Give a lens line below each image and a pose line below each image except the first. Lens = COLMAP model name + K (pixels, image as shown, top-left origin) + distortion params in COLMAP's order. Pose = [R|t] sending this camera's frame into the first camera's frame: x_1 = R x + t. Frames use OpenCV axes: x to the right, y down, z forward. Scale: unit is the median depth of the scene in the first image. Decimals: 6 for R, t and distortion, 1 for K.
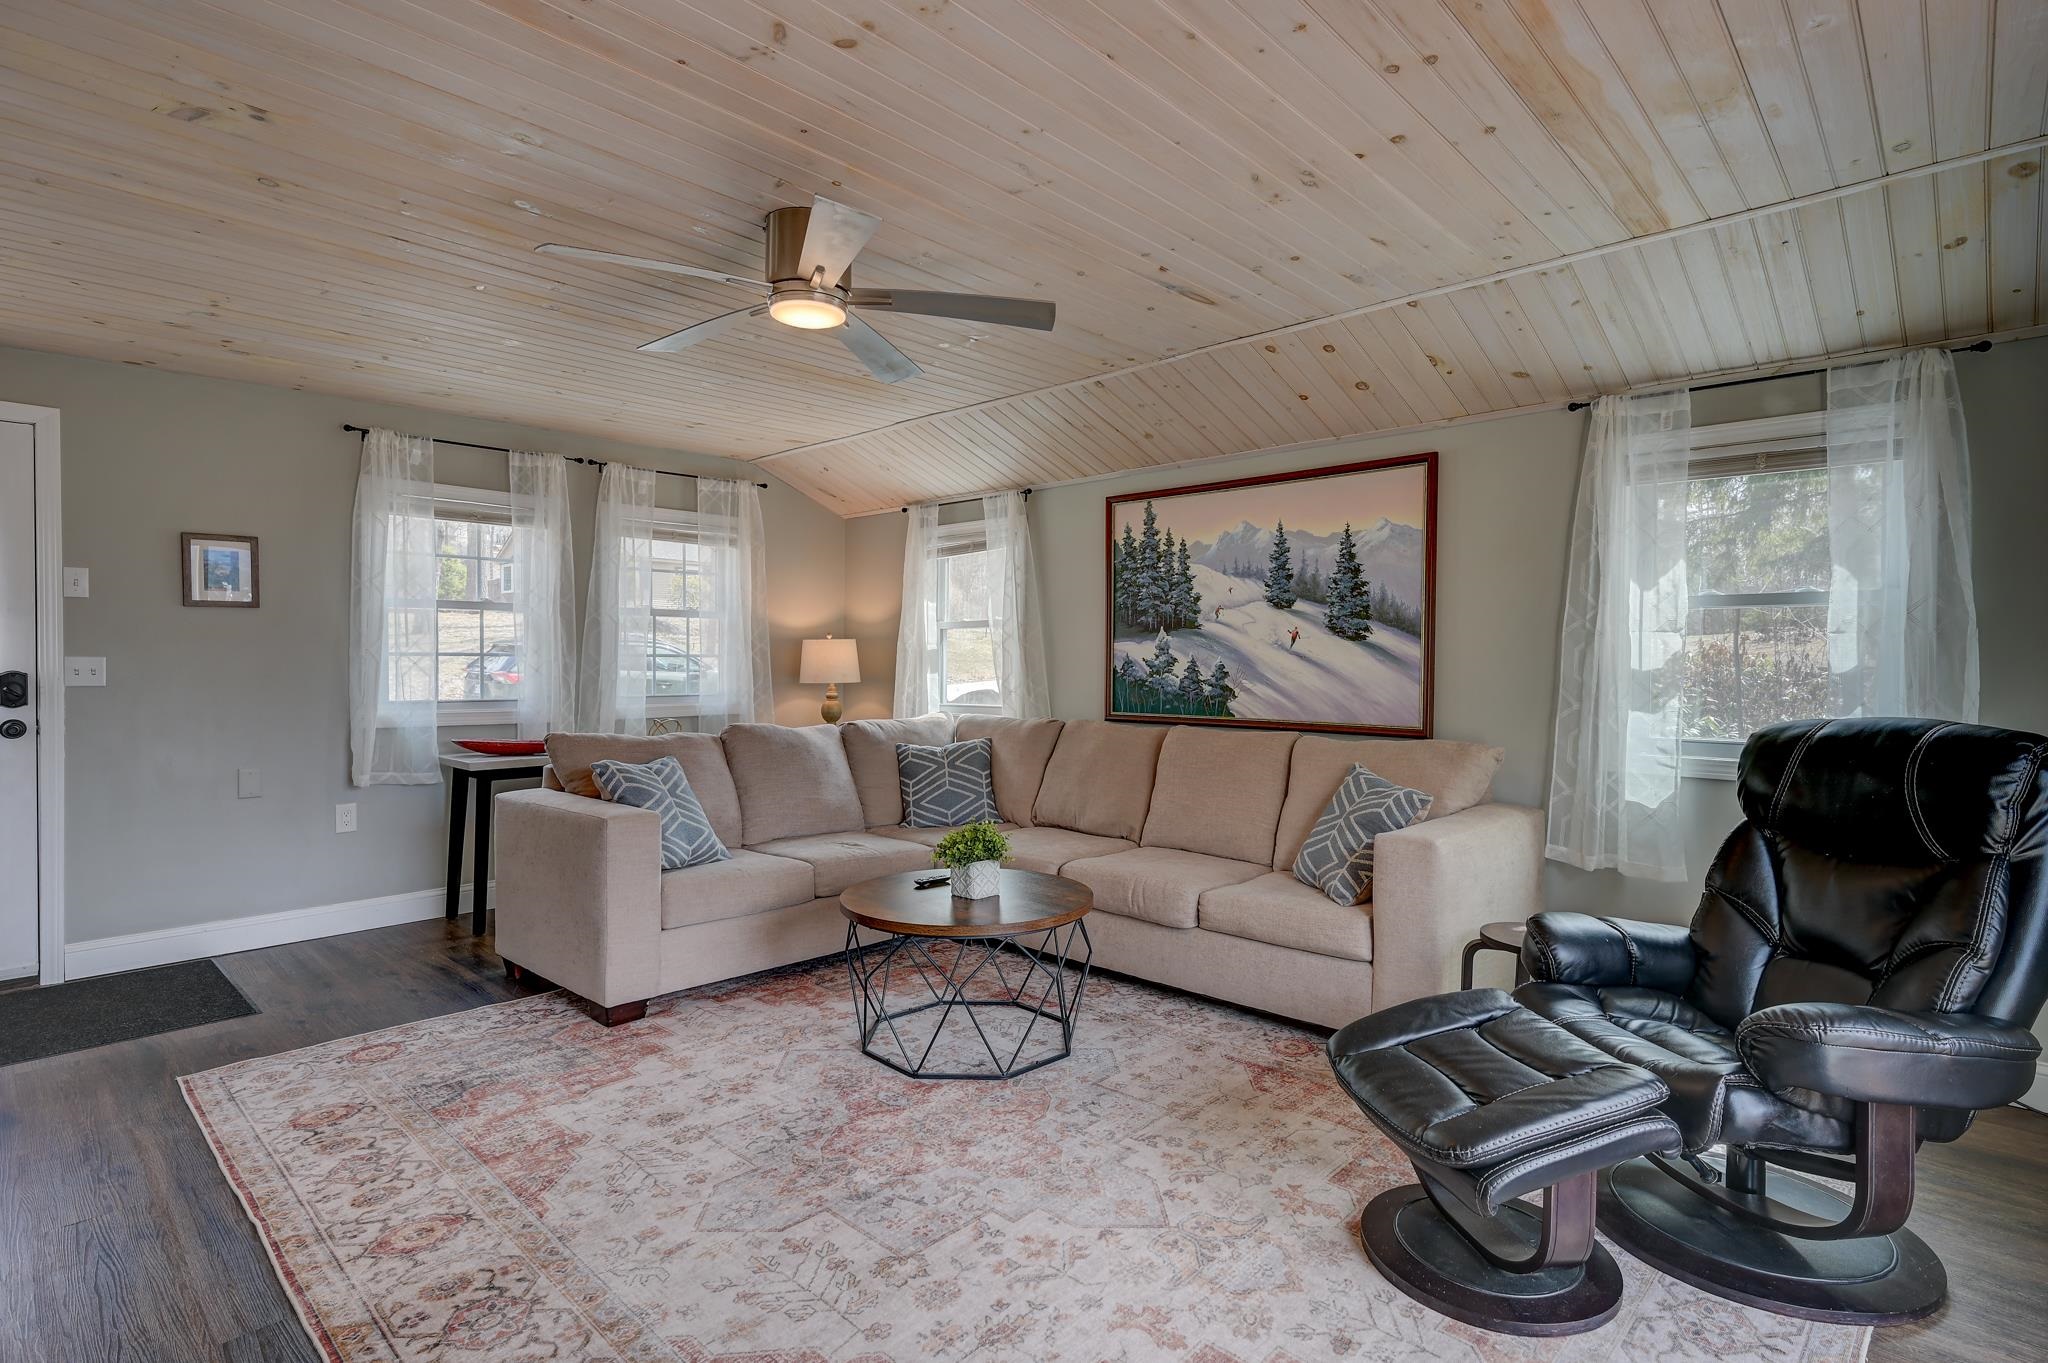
lens RADIAL K [[1008.3, 0, 1031.6], [0, 1008.3, 675.9], [0, 0, 1]] dist [0.000447, 0.000452]
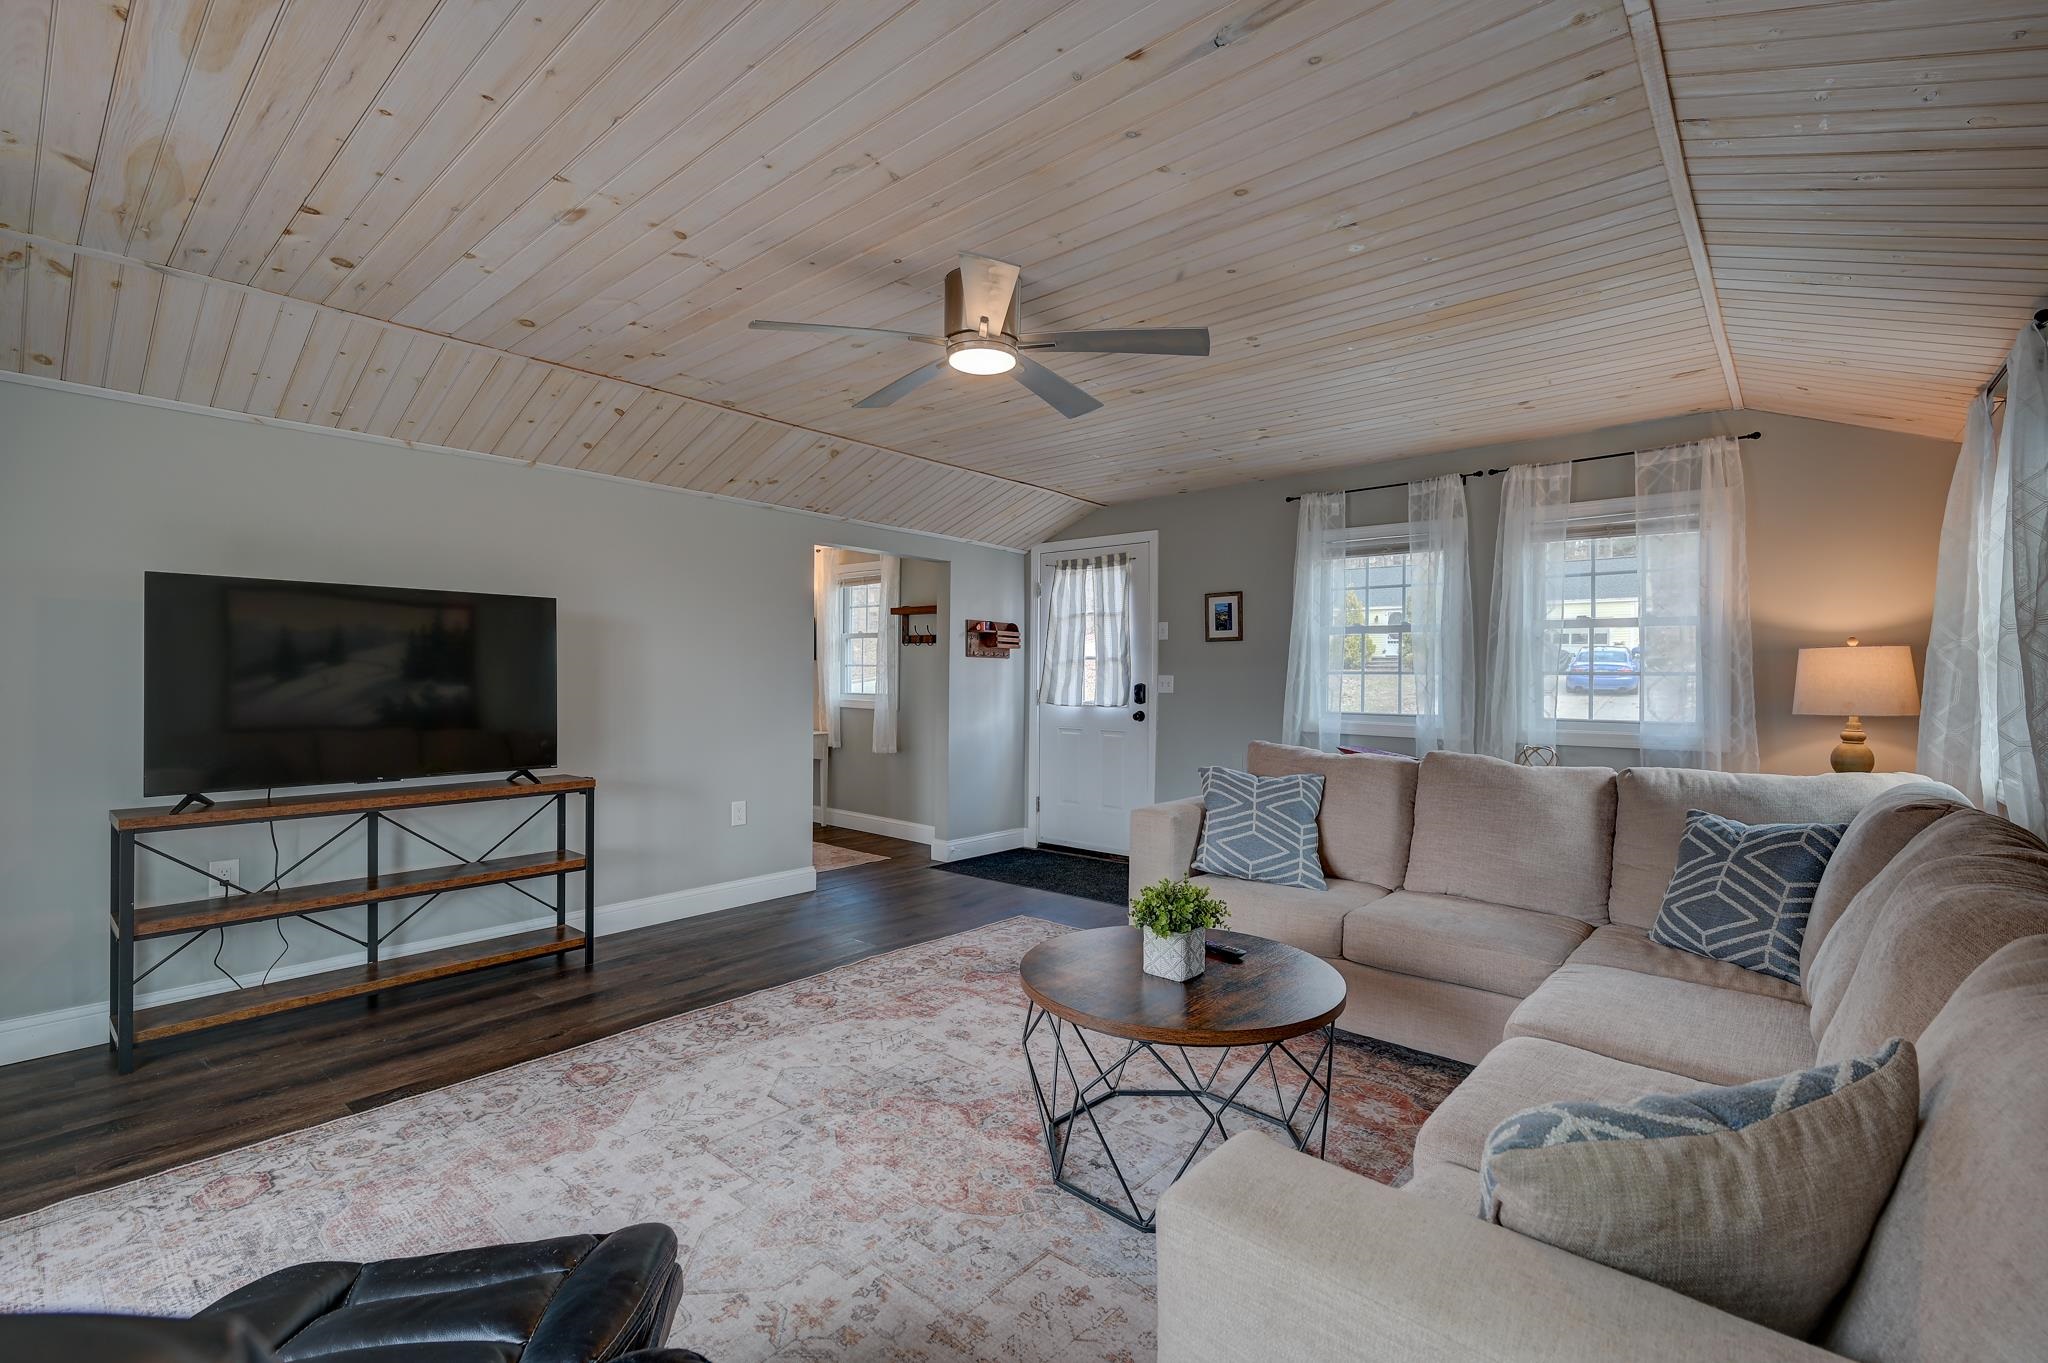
lens RADIAL K [[899.2, 0, 1027.8], [0, 899.2, 674.1], [0, 0, 1]] dist [0.000539, -0.000610]
pose [[0.040321, -0.004282, -0.999178, 0.473522], [-0.021623, 0.999753, -0.005158, -0.007277], [0.998953, 0.021813, 0.040219, 0.628317]]
